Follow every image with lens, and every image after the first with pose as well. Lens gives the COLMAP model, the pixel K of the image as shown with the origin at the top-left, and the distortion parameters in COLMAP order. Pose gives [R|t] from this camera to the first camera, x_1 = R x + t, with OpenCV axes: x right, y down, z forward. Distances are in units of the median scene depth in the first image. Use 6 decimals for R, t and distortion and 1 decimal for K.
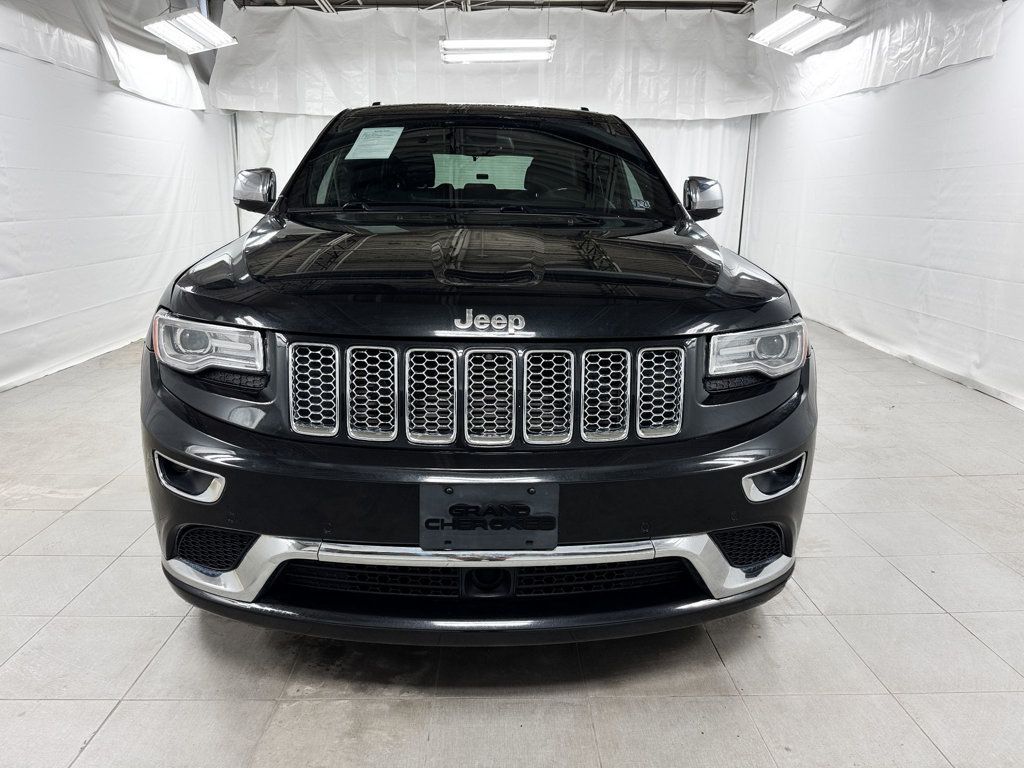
lens RADIAL K [[736.7, 0, 512.0], [0, 736.7, 384.0], [0, 0, 1]] dist [-0.023731, -0.004151]
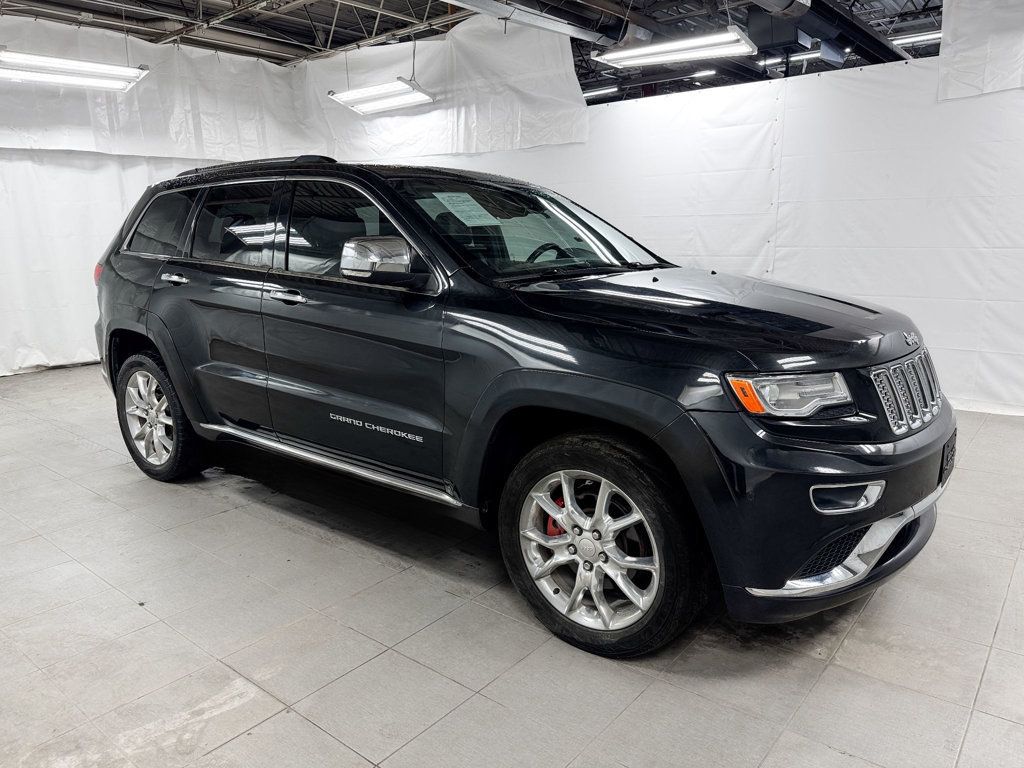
lens RADIAL K [[736.7, 0, 512.0], [0, 736.7, 384.0], [0, 0, 1]] dist [-0.023731, -0.004151]
pose [[0.635819, -0.167880, 0.753360, -0.352875], [0.196113, 0.979165, 0.052685, -0.050654], [-0.746508, 0.114246, 0.655495, 0.117537]]
